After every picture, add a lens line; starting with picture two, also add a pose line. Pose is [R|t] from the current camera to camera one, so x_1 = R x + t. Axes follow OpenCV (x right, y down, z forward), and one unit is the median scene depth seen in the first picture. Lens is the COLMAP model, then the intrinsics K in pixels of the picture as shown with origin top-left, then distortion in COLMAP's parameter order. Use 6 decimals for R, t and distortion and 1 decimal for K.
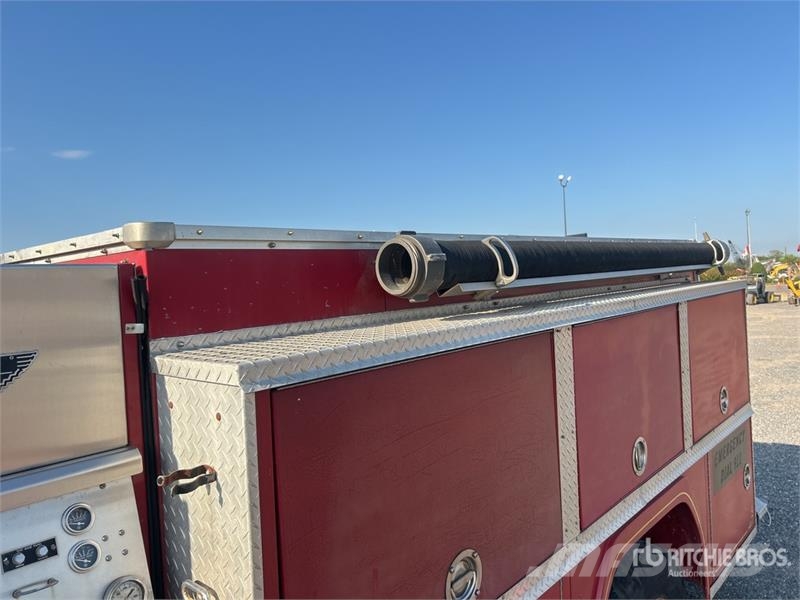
lens RADIAL K [[599.6, 0, 400.0], [0, 599.6, 300.0], [0, 0, 1]] dist [0.068085, -0.105208]
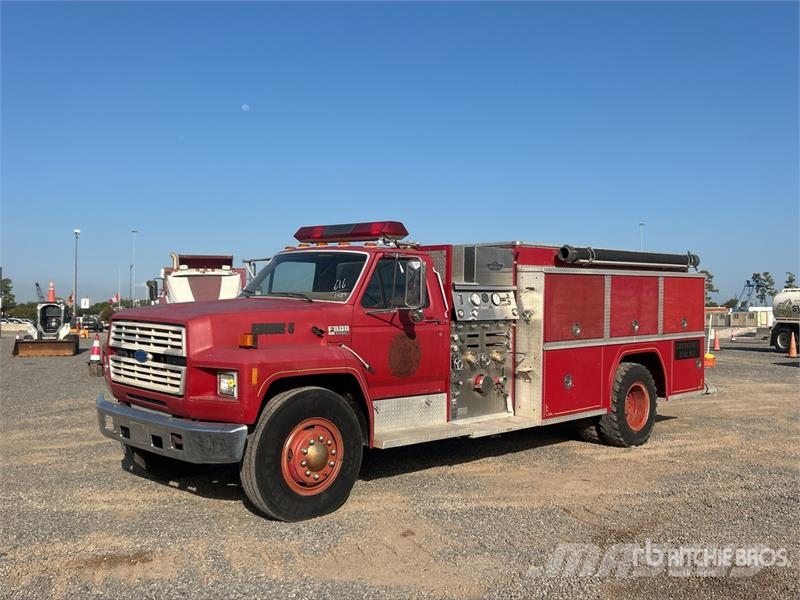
lens RADIAL K [[632.9, 0, 400.0], [0, 632.9, 300.0], [0, 0, 1]] dist [0.003950, 0.001327]
pose [[0.991587, 0.066734, -0.110910, -0.655415], [-0.067171, 0.997741, -0.000205, 0.356048], [0.110646, 0.007653, 0.993830, -3.596884]]
